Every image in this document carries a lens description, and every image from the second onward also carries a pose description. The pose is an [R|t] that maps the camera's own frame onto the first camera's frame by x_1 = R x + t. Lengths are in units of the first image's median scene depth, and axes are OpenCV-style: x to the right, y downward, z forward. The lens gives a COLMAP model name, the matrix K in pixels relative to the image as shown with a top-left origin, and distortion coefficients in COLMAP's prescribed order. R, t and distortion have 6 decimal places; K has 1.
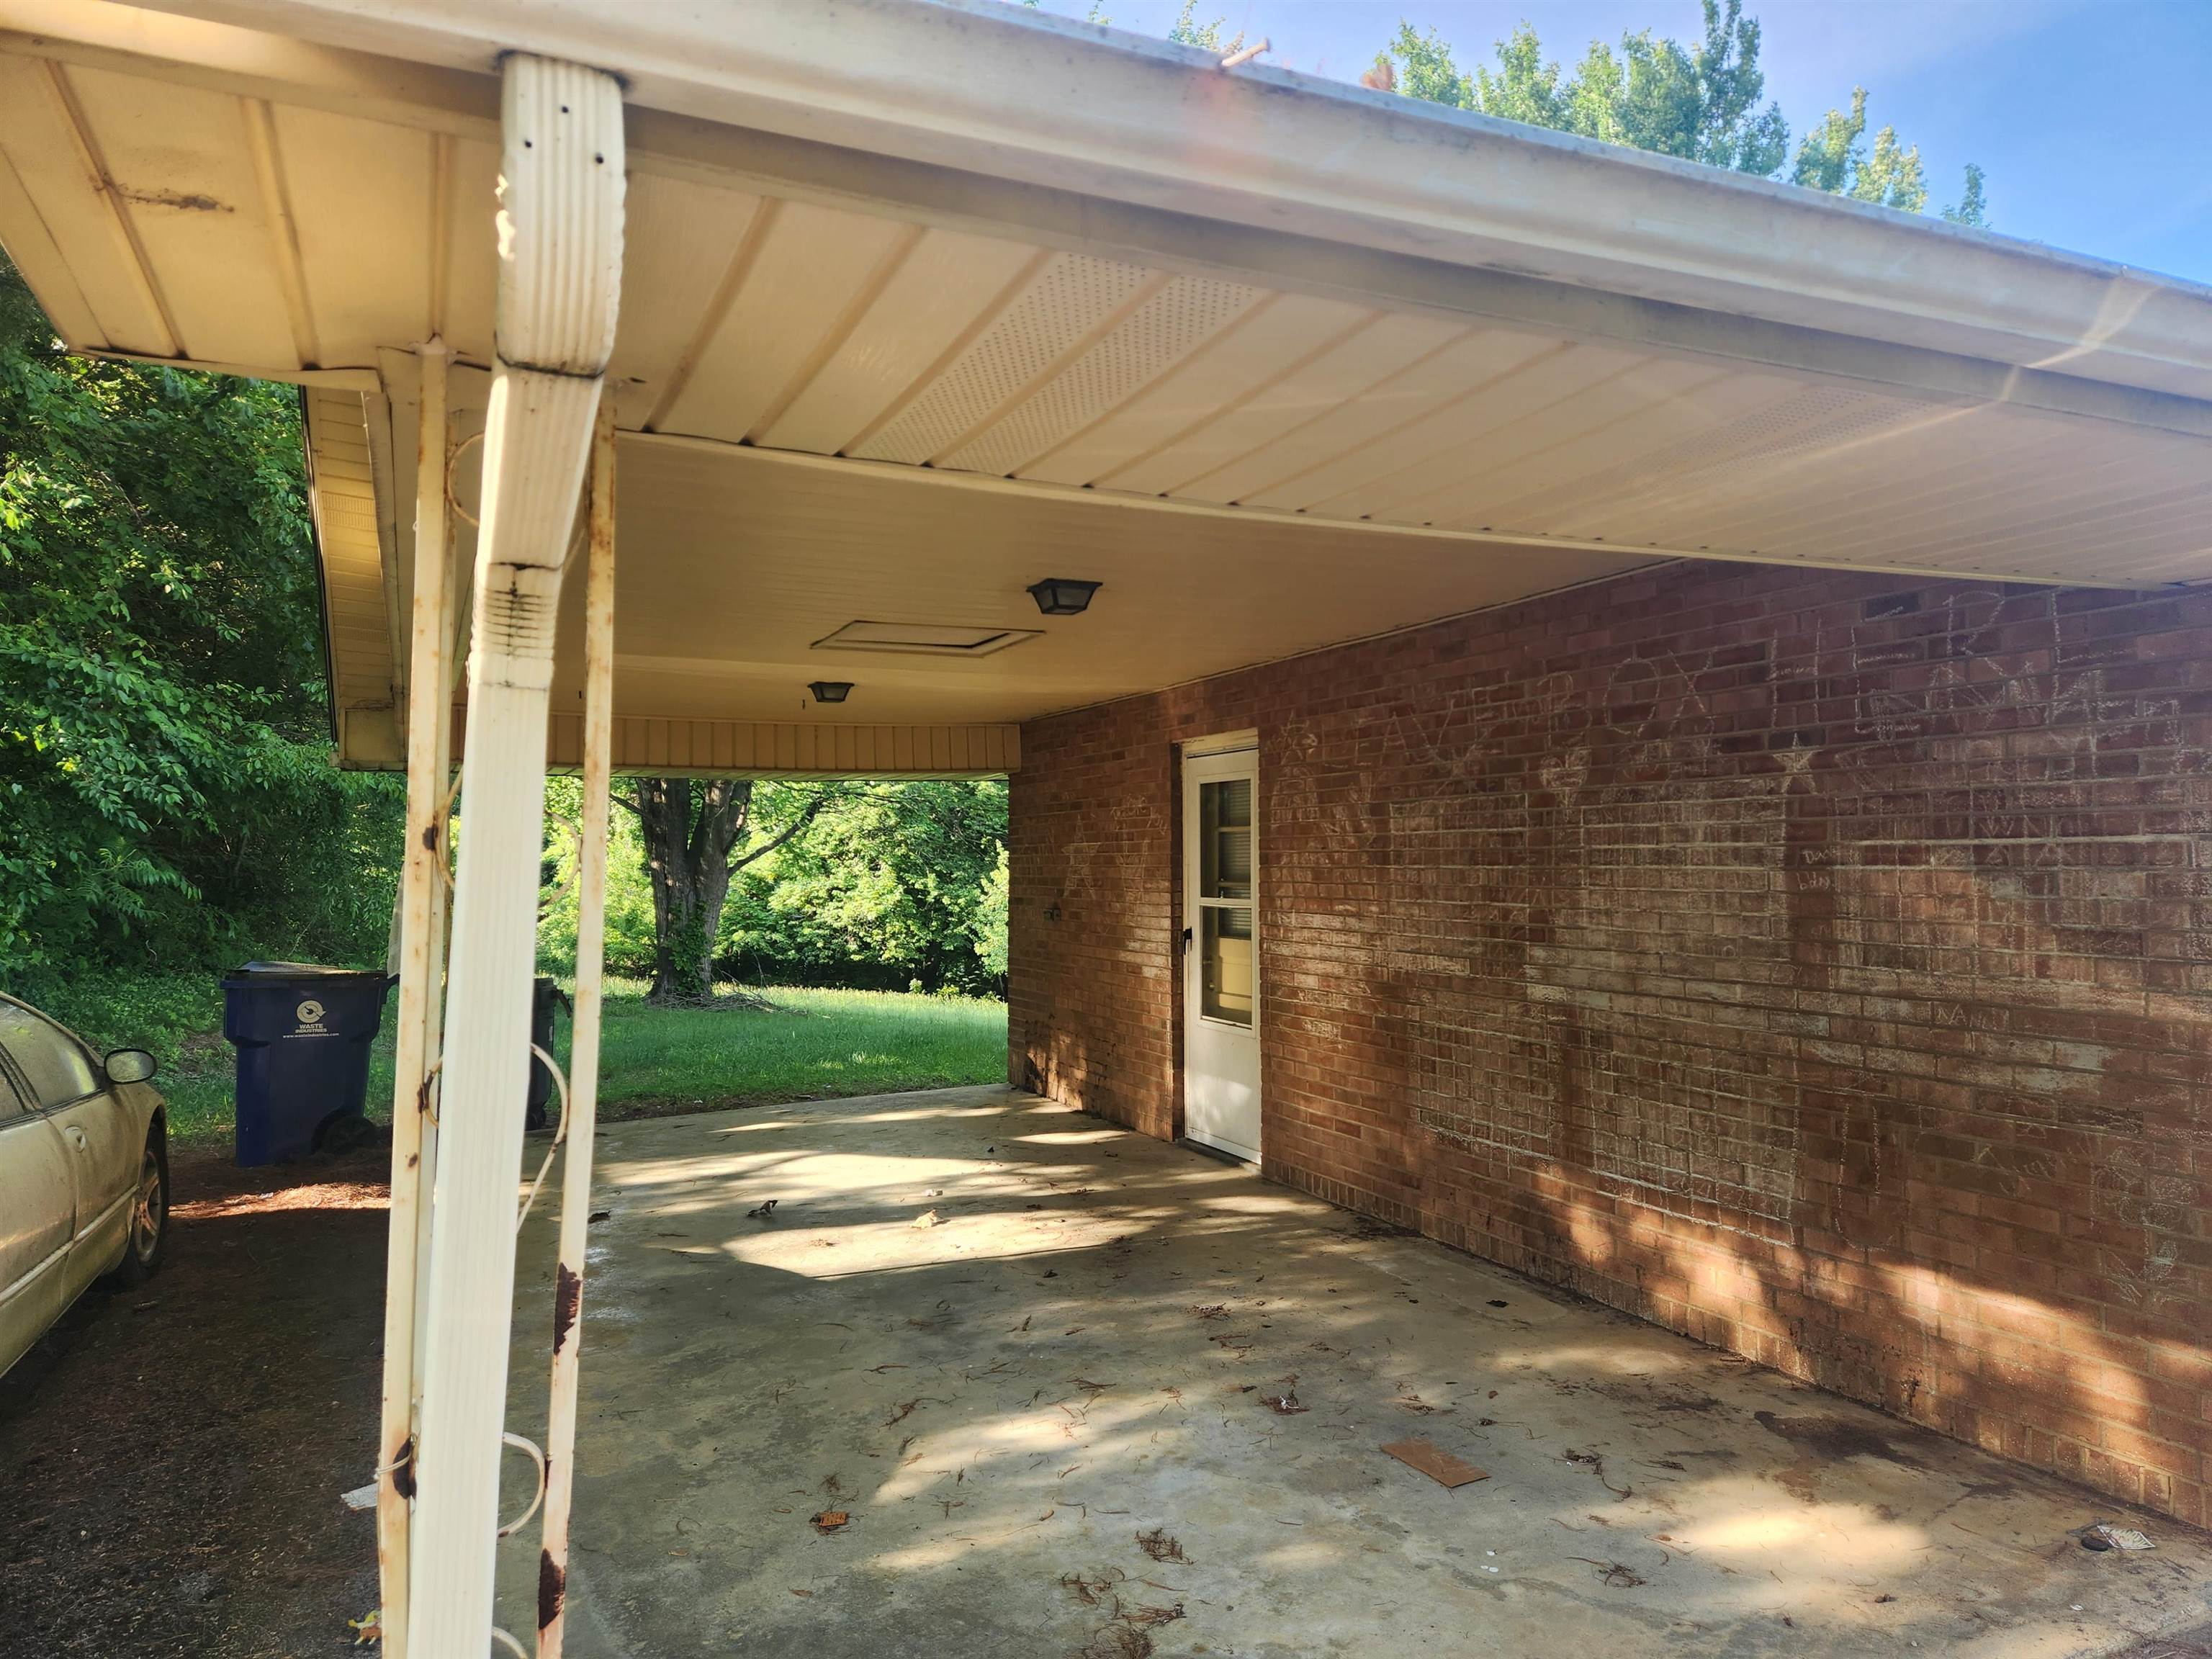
lens RADIAL K [[1477.3, 0, 1106.0], [0, 1477.3, 829.5], [0, 0, 1]] dist [0.092188, -0.080560]
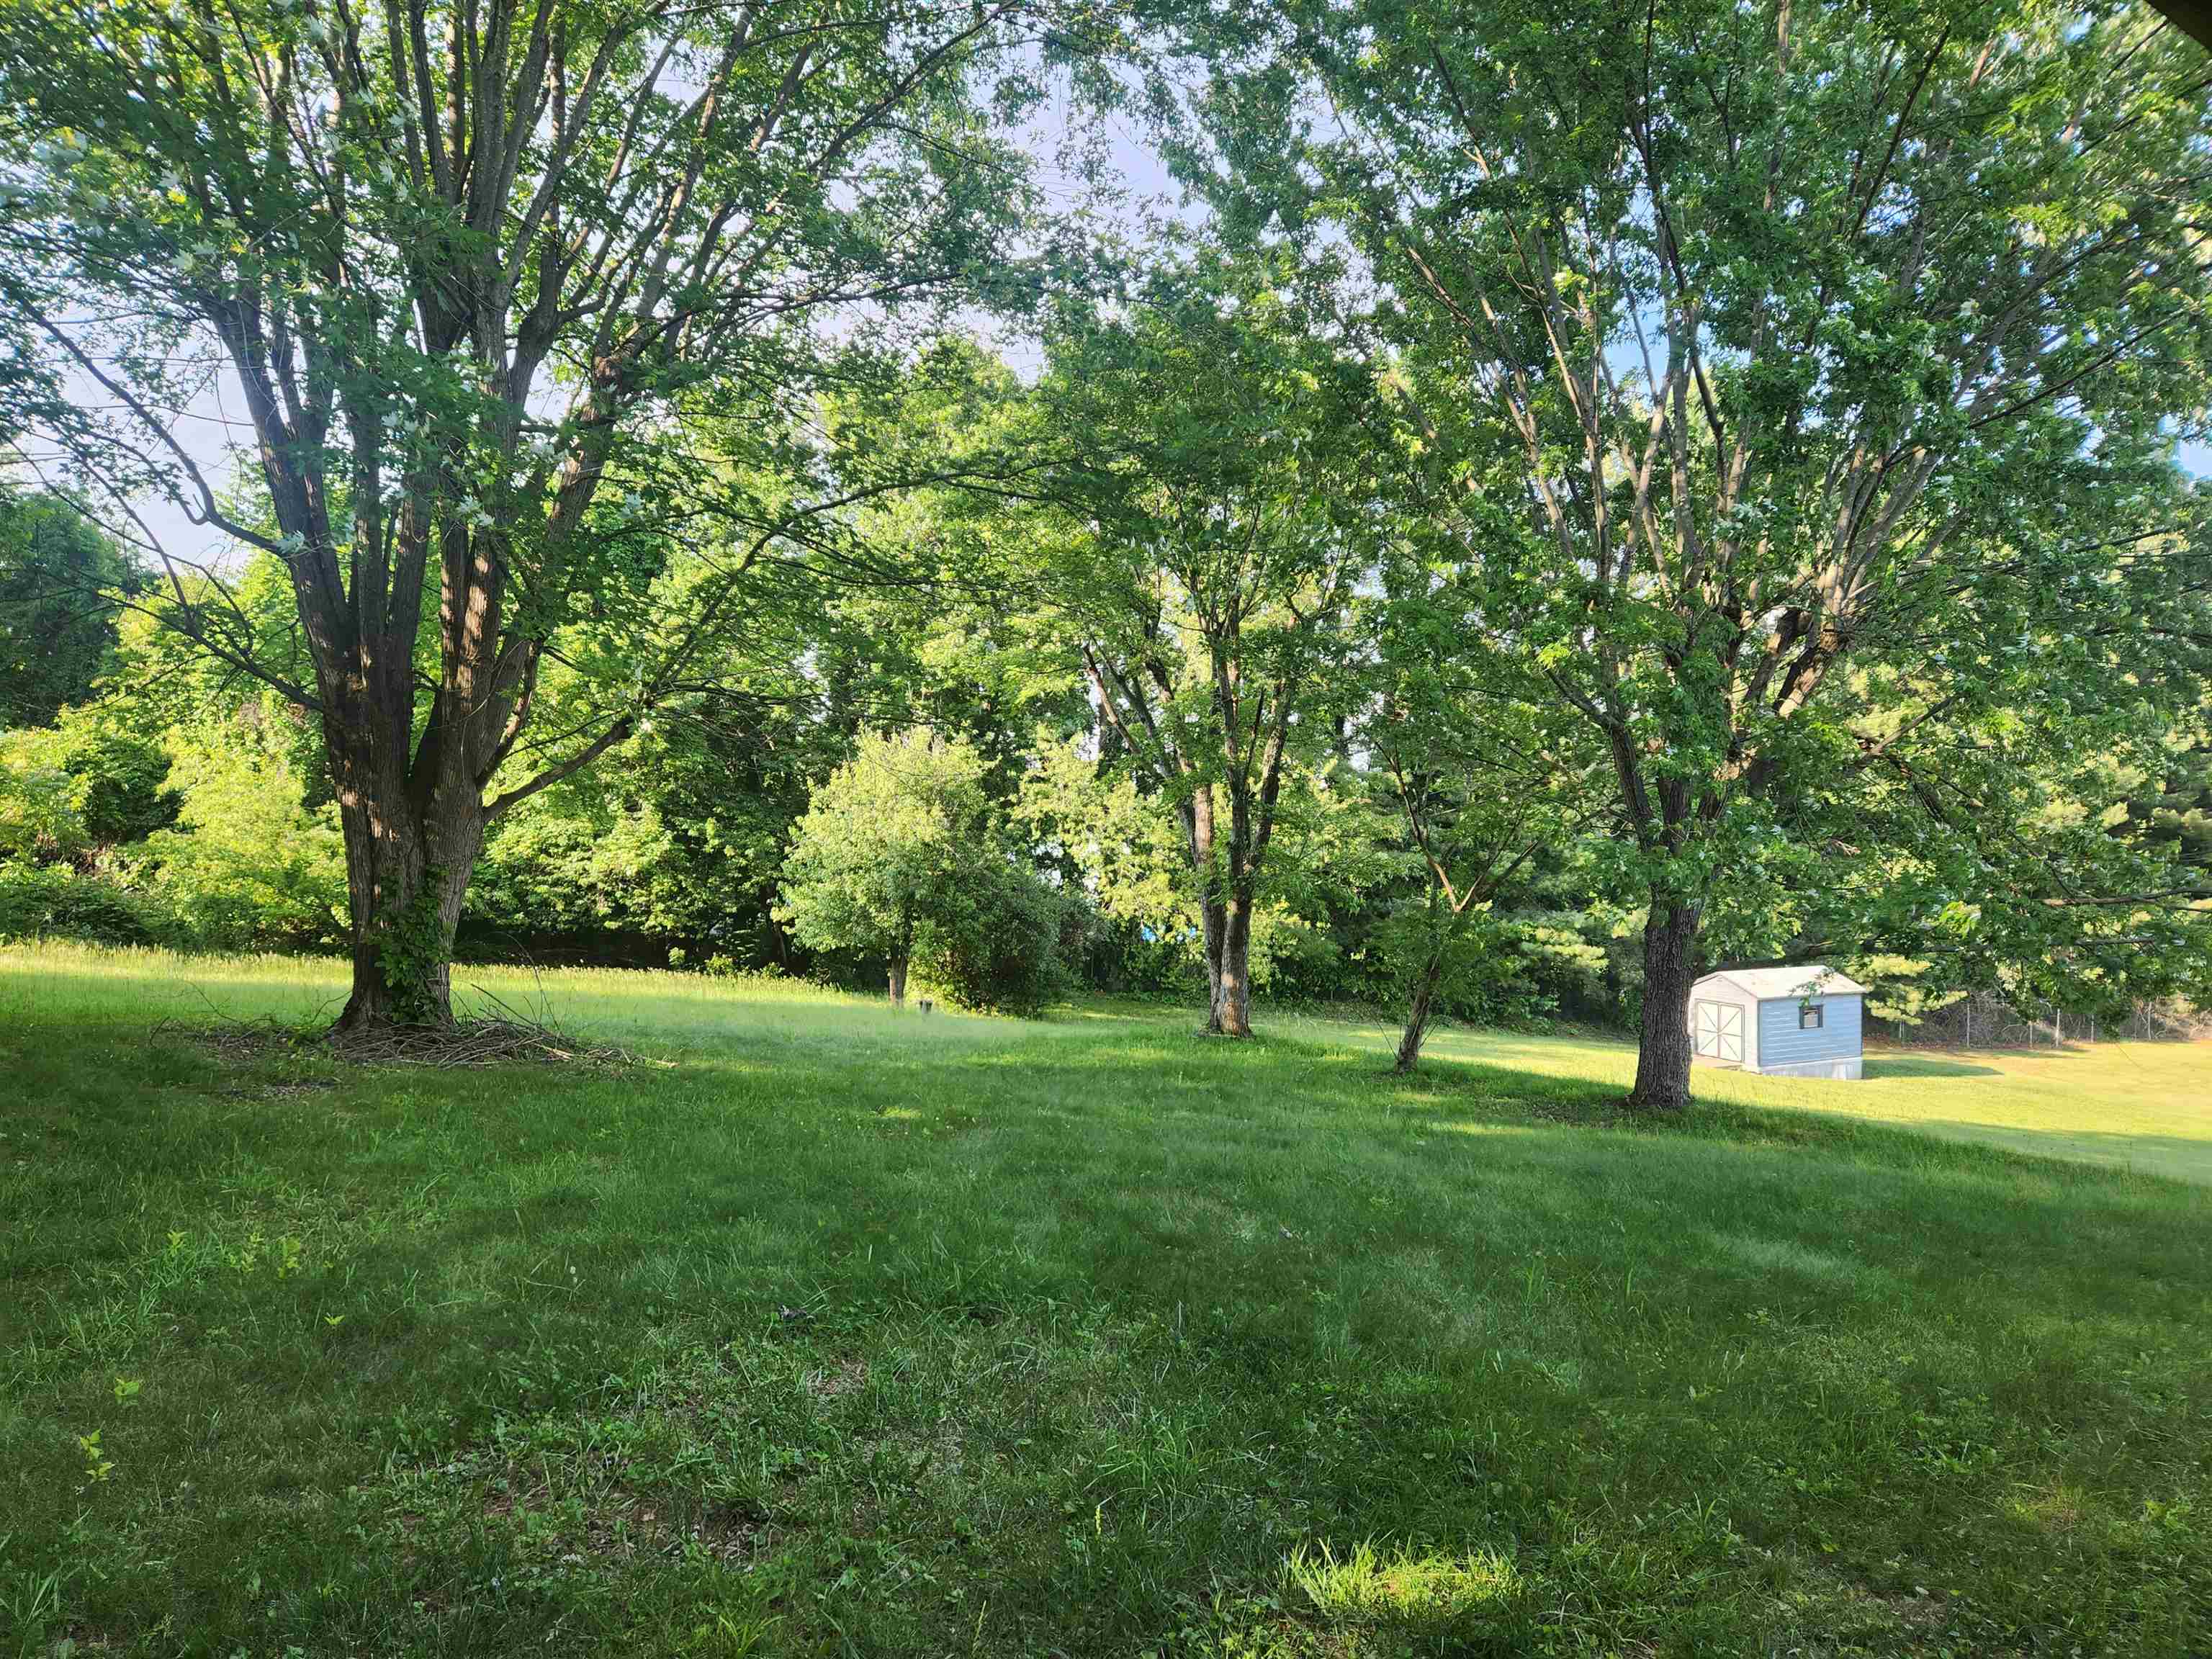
lens RADIAL K [[1477.3, 0, 1106.0], [0, 1477.3, 829.5], [0, 0, 1]] dist [0.092188, -0.080560]
pose [[0.980209, 0.023288, 0.196590, -0.083472], [-0.030450, 0.998975, 0.033488, 0.004845], [-0.195609, -0.038811, 0.979914, 0.240024]]
